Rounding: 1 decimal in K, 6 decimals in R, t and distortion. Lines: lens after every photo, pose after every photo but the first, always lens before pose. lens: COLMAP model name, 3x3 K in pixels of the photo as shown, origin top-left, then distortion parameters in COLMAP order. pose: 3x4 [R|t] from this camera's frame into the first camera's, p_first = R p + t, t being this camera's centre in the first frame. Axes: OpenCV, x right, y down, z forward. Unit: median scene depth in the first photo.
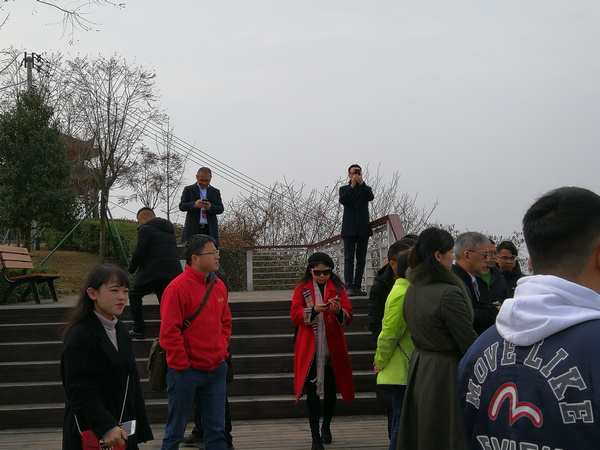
lens RADIAL K [[803.5, 0, 300.0], [0, 803.5, 225.0], [0, 0, 1]] dist [0.005247, 0.001303]
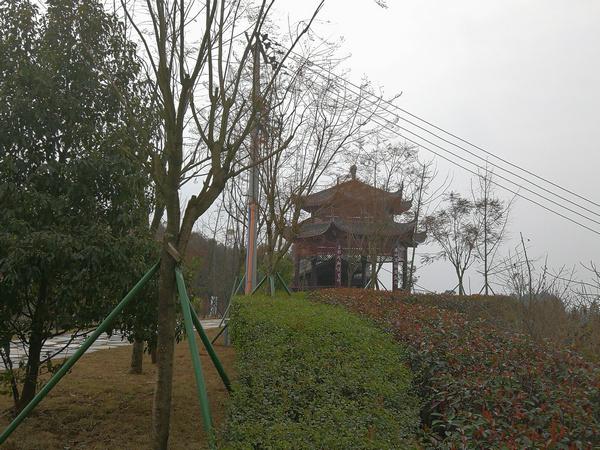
lens RADIAL K [[680.4, 0, 300.0], [0, 680.4, 225.0], [0, 0, 1]] dist [0.002083, -0.000235]
pose [[0.899860, -0.018378, -0.435791, -0.036976], [-0.015507, 0.997132, -0.074070, -0.011864], [0.435902, 0.073410, 0.896995, 0.325879]]
